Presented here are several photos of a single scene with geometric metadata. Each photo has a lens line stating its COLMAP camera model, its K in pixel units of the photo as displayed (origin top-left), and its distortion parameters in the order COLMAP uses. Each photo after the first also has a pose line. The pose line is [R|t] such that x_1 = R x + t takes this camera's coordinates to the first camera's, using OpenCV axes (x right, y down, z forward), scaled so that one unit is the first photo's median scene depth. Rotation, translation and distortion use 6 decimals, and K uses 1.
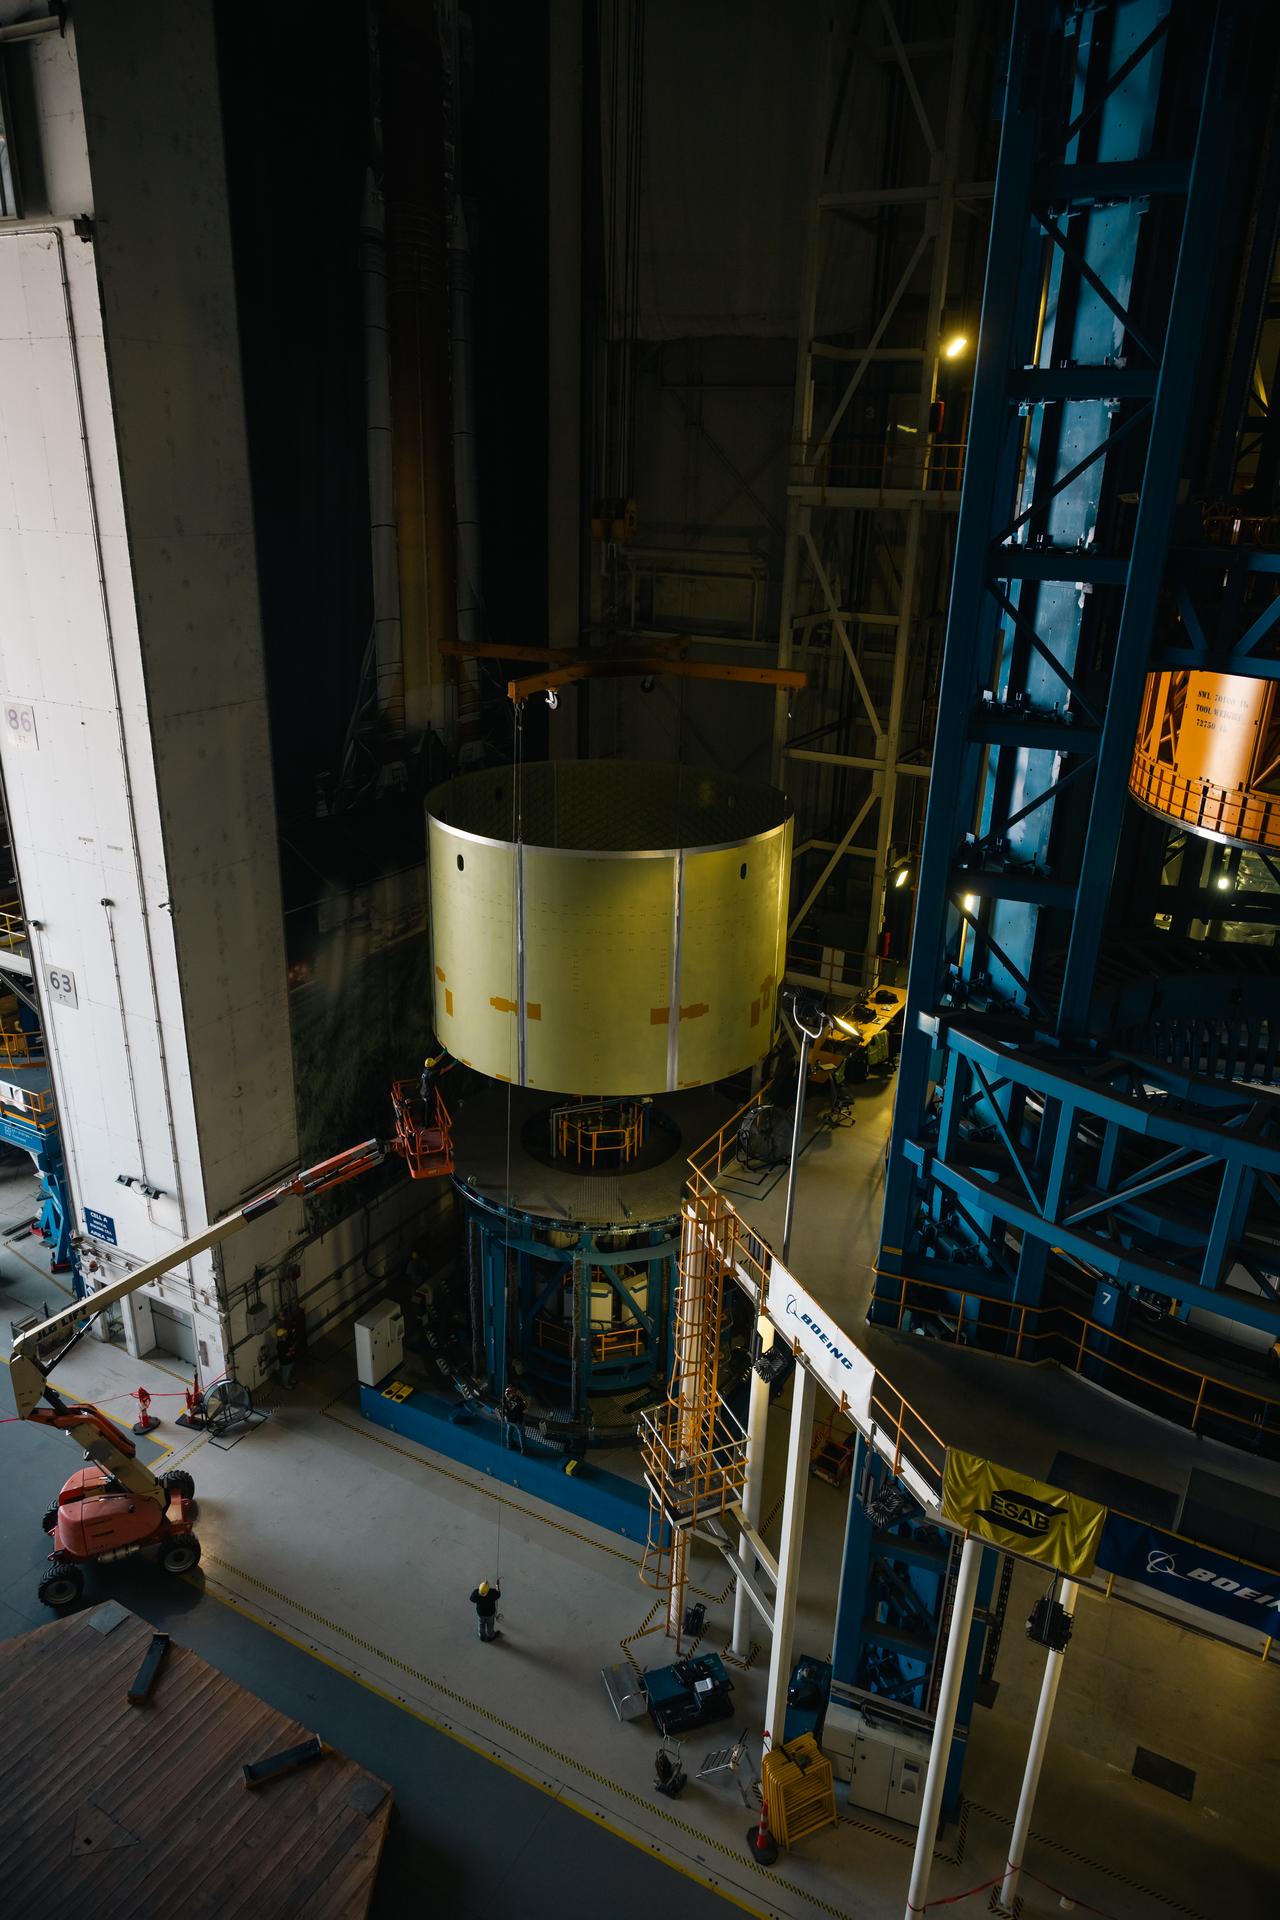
lens RADIAL K [[1286.3, 0, 651.8], [0, 1286.3, 918.9], [0, 0, 1]] dist [-0.015746, 0.008710]
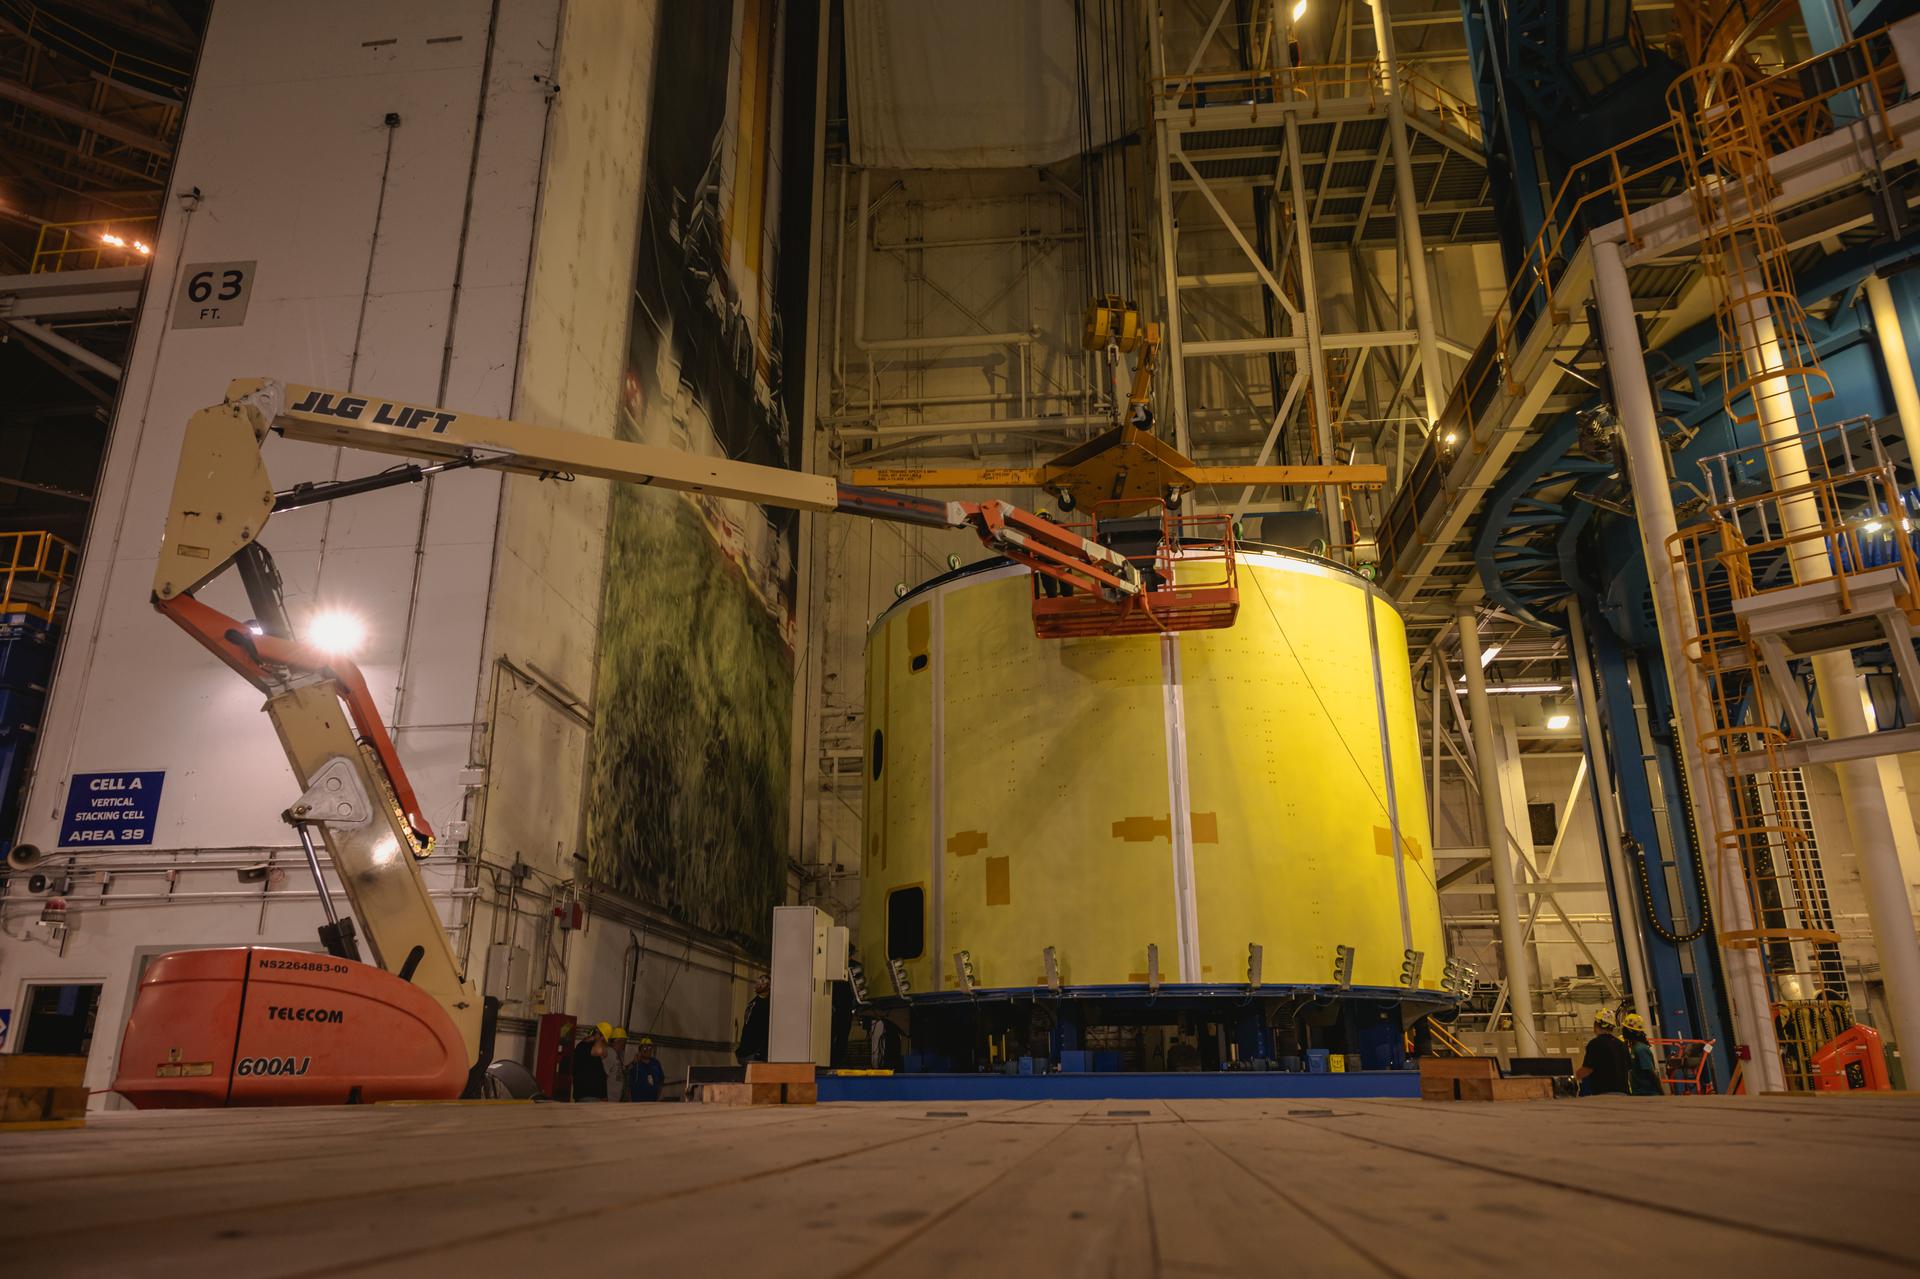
lens RADIAL K [[1286.3, 0, 944.0], [0, 1286.3, 644.3], [0, 0, 1]] dist [-0.015746, 0.008710]
pose [[0.916161, 0.108767, 0.385770, -0.353980], [0.159016, 0.784853, -0.598932, 0.513877], [-0.367917, 0.610062, 0.701756, 0.572253]]
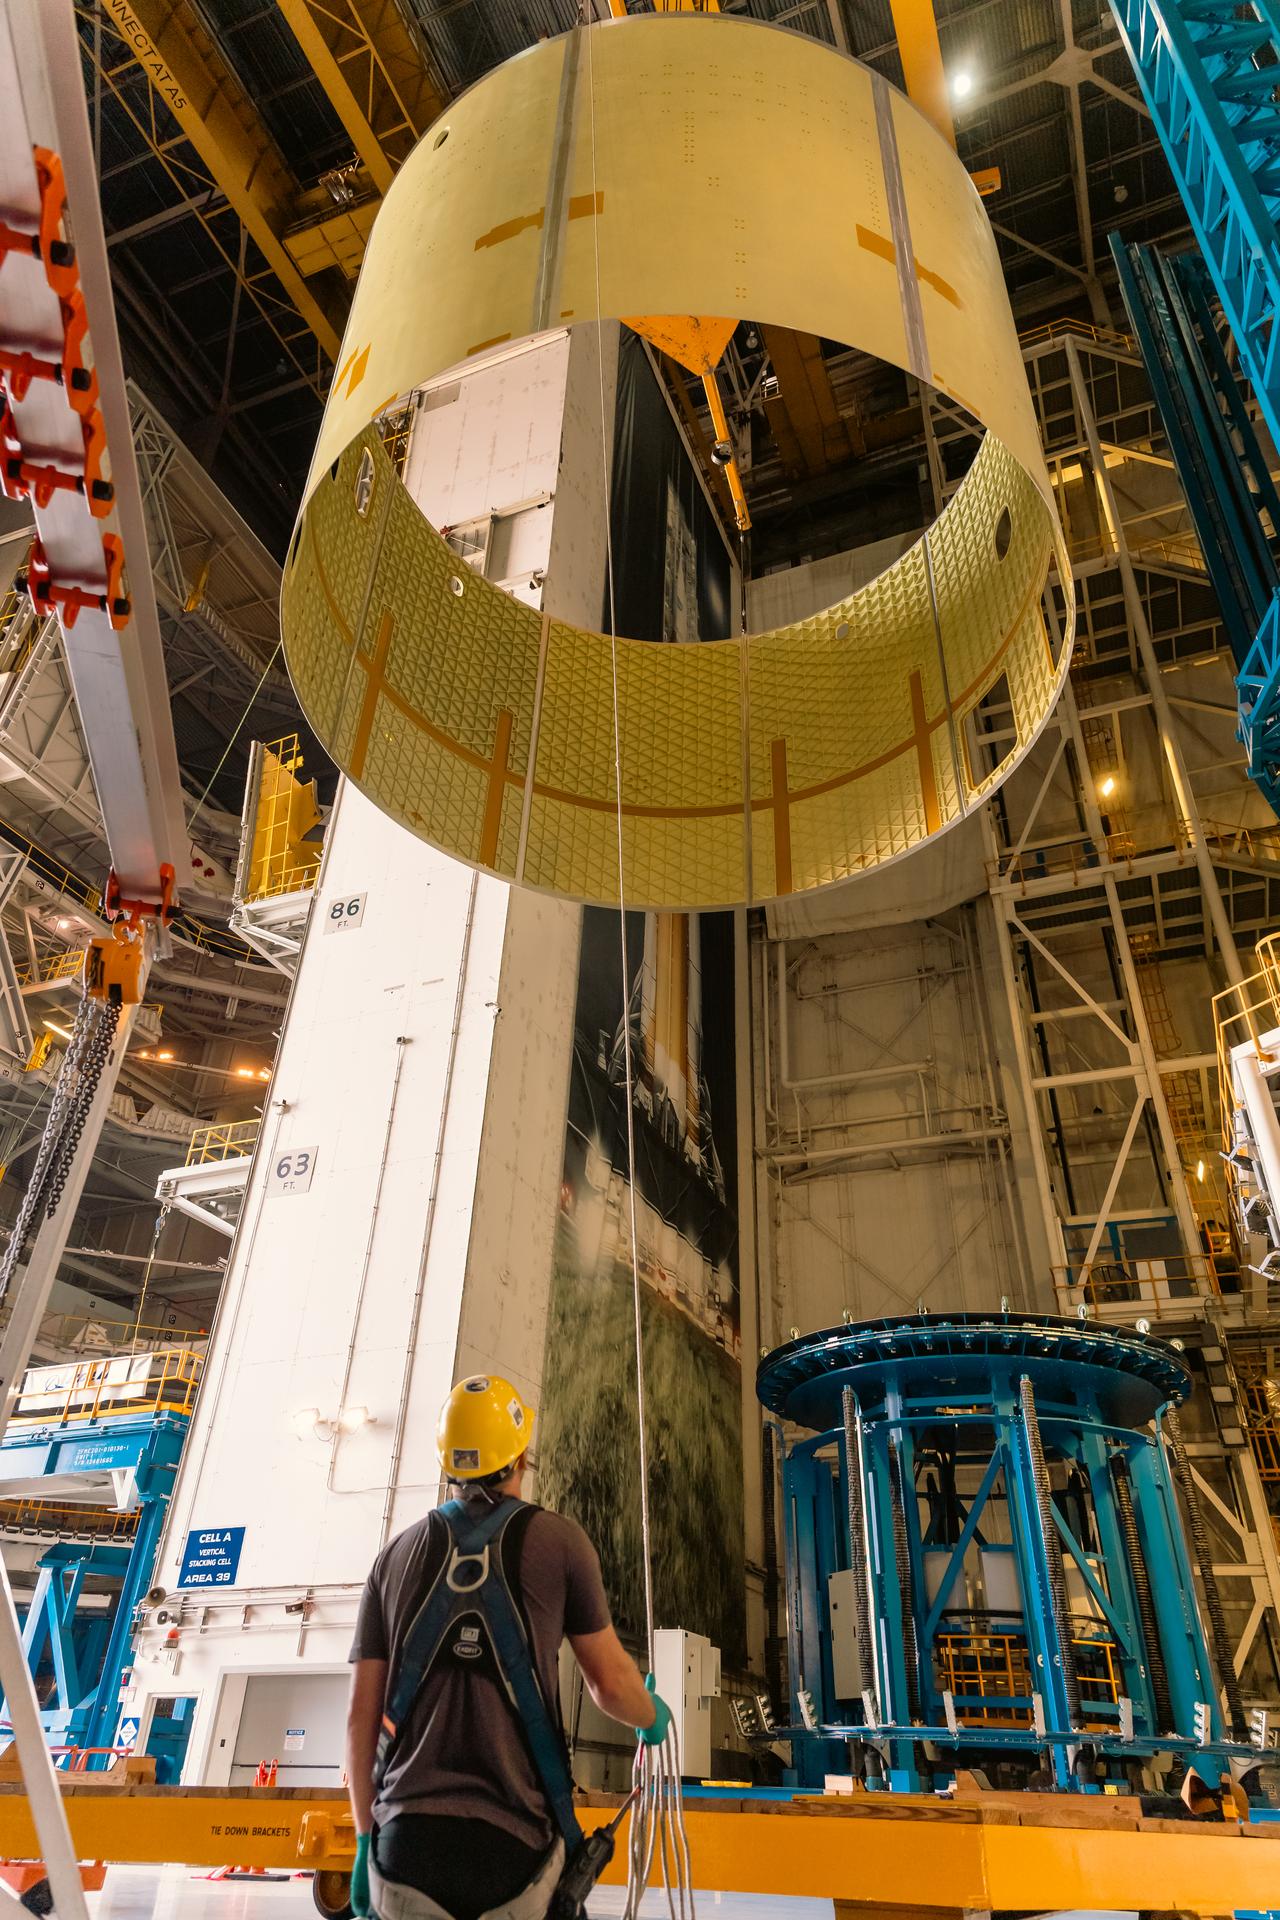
lens RADIAL K [[1215.2, 0, 641.1], [0, 1215.2, 947.6], [0, 0, 1]] dist [0.073207, -0.003792]
pose [[0.991933, 0.079175, 0.098992, -0.312195], [0.034500, 0.582831, -0.811860, 0.586956], [-0.121975, 0.808727, 0.575398, 0.385307]]
